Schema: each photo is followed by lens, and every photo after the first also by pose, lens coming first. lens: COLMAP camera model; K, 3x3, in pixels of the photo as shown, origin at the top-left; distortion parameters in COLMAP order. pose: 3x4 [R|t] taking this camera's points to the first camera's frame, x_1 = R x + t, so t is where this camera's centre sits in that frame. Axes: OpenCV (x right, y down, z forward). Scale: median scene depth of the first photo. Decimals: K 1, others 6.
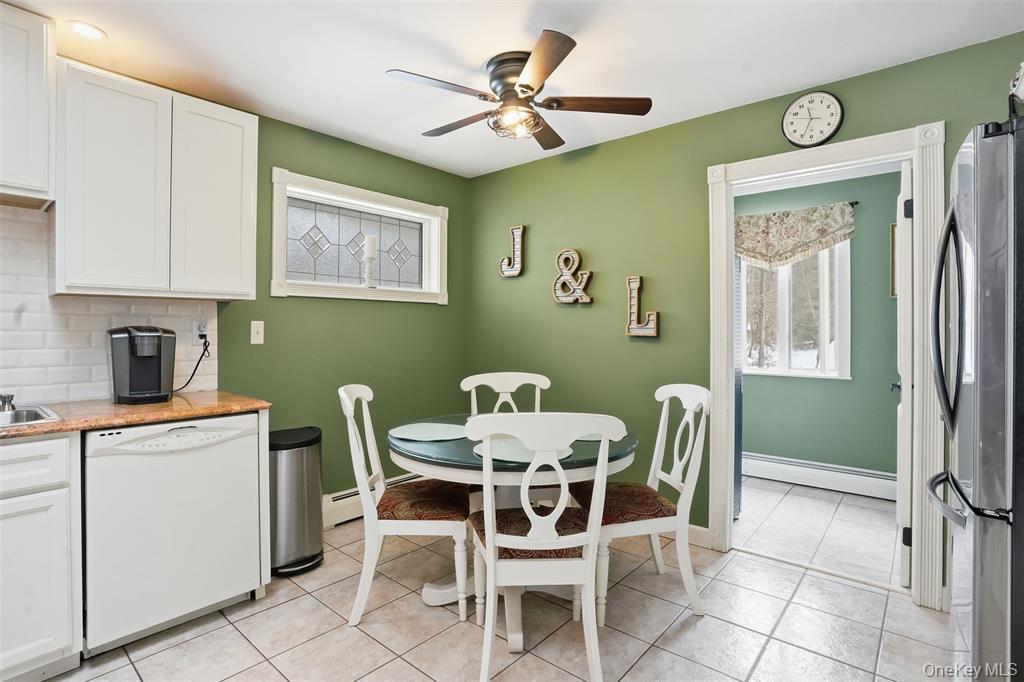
lens RADIAL K [[513.9, 0, 512.5], [0, 513.9, 330.6], [0, 0, 1]] dist [-0.063060, 0.018132]
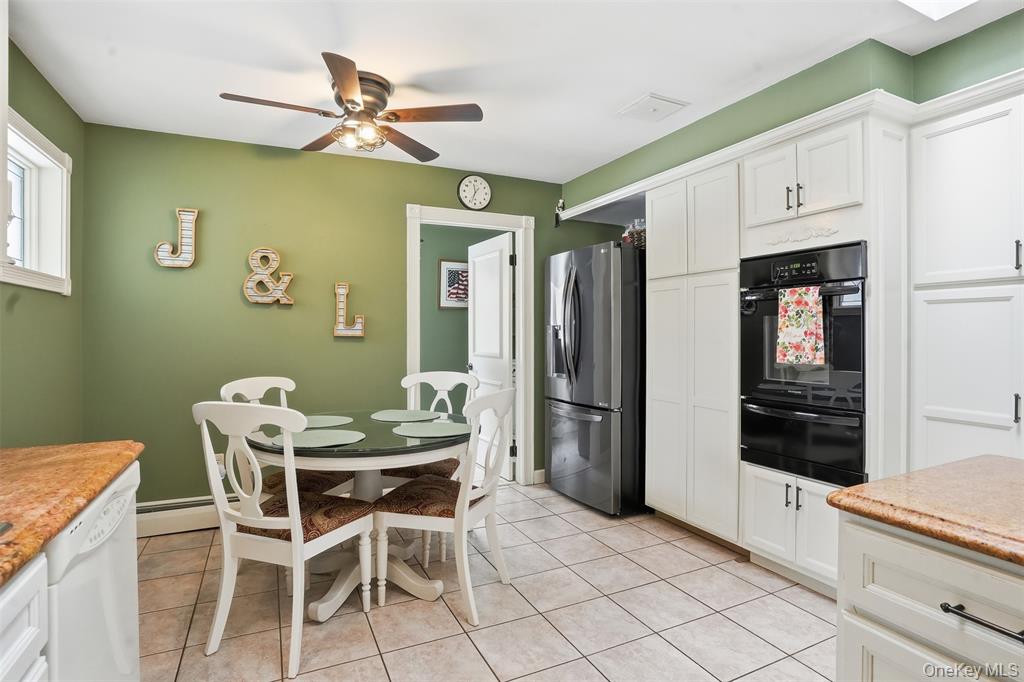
lens RADIAL K [[513.9, 0, 505.7], [0, 513.9, 335.8], [0, 0, 1]] dist [-0.063060, 0.018132]
pose [[0.423032, -0.008566, 0.906074, -0.620761], [-0.000663, 0.999952, 0.009763, -0.002203], [-0.906114, -0.004730, 0.423006, 0.204758]]
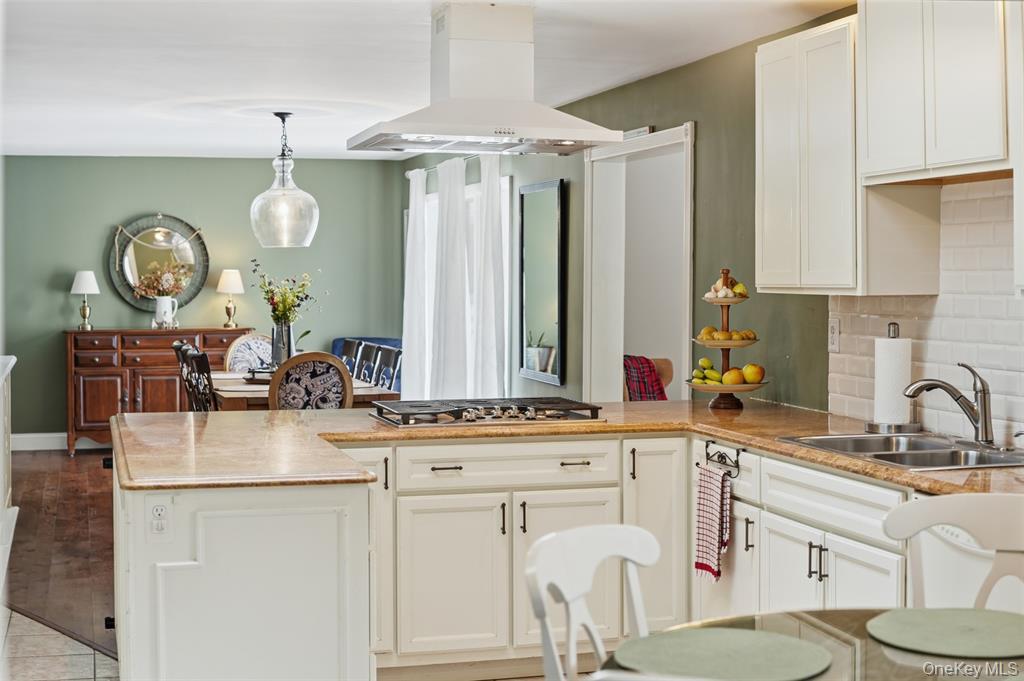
lens RADIAL K [[1490.3, 0, 490.5], [0, 1490.3, 294.7], [0, 0, 1]] dist [-0.060615, 0.000000]
pose [[-0.578695, 0.010972, -0.815471, 0.751485], [0.004157, 0.999936, 0.010503, -0.068166], [0.815534, 0.002688, -0.578703, 0.983836]]
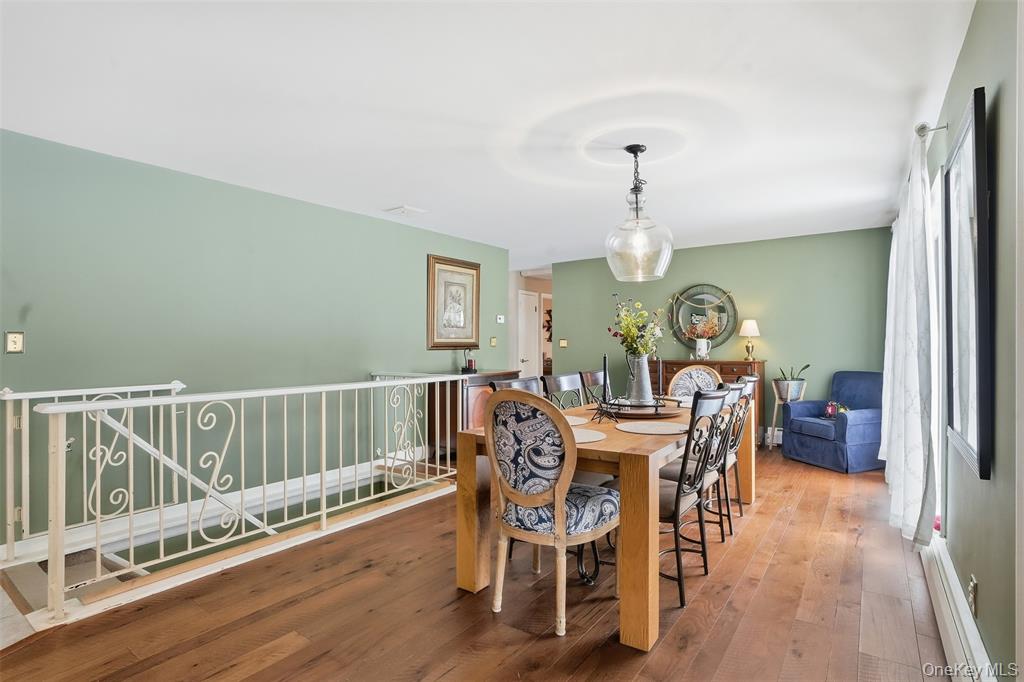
lens RADIAL K [[527.3, 0, 507.6], [0, 527.3, 339.7], [0, 0, 1]] dist [-0.060740, 0.015492]
pose [[-0.997225, 0.003881, -0.074340, -1.123092], [0.004621, 0.999941, -0.009780, -0.002931], [0.074298, -0.010096, -0.997185, -0.056780]]
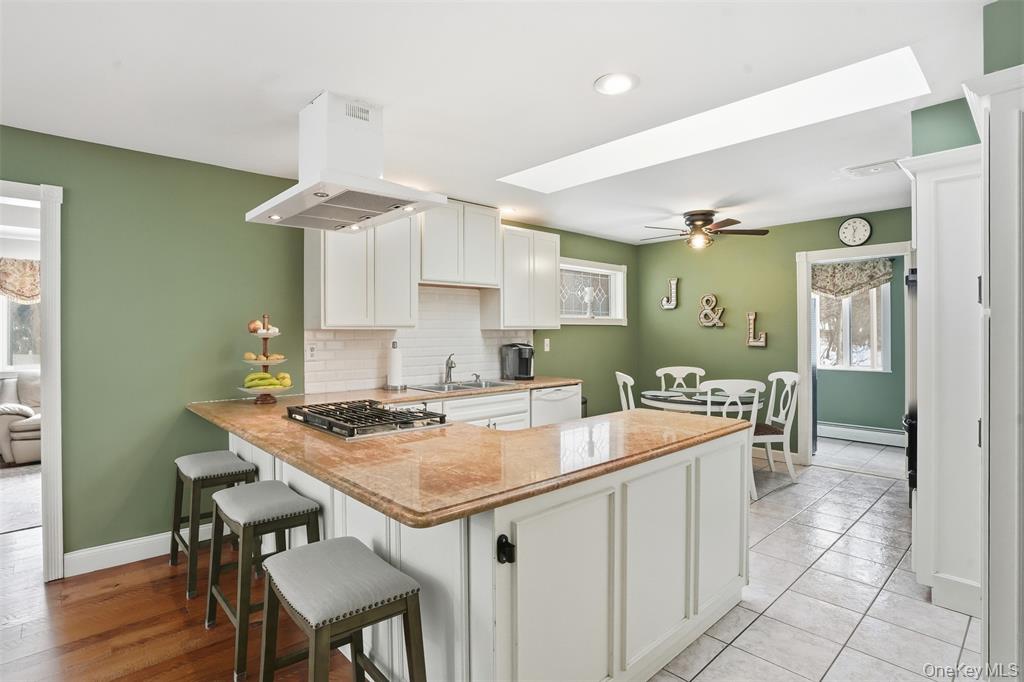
lens RADIAL K [[527.3, 0, 504.2], [0, 527.3, 331.9], [0, 0, 1]] dist [-0.060740, 0.015492]
pose [[0.992458, -0.005557, -0.122457, -0.383954], [0.005529, 0.999985, -0.000569, -0.041142], [0.122458, -0.000112, 0.992474, -0.869370]]
